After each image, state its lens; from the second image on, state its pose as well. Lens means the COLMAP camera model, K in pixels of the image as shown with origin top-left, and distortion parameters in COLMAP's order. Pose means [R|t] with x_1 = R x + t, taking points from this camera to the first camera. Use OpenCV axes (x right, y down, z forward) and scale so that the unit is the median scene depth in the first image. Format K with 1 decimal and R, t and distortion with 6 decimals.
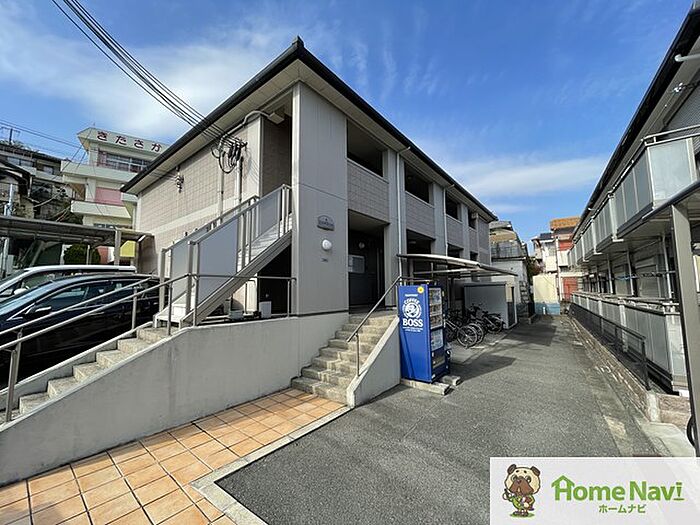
lens RADIAL K [[267.8, 0, 351.3], [0, 267.8, 261.6], [0, 0, 1]] dist [0.000576, 0.000027]
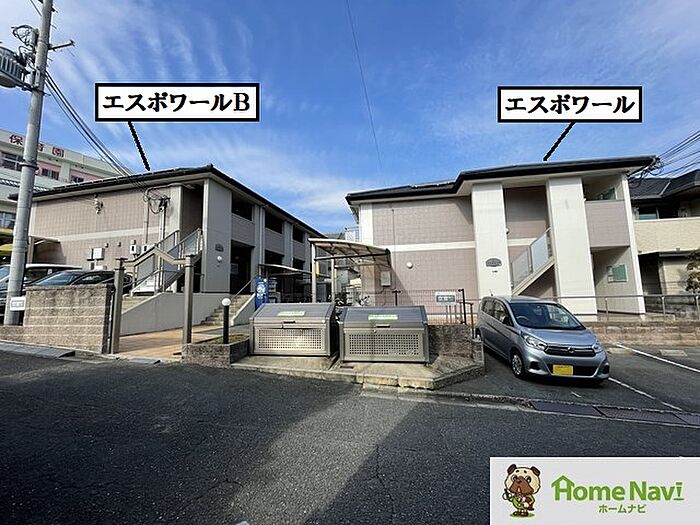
lens RADIAL K [[283.9, 0, 346.7], [0, 283.9, 263.2], [0, 0, 1]] dist [-0.001855, -0.000347]
pose [[0.912161, 0.035171, 0.408321, -0.082132], [-0.026992, 0.999303, -0.025777, 0.001347], [-0.408943, 0.012492, 0.912474, -1.200269]]
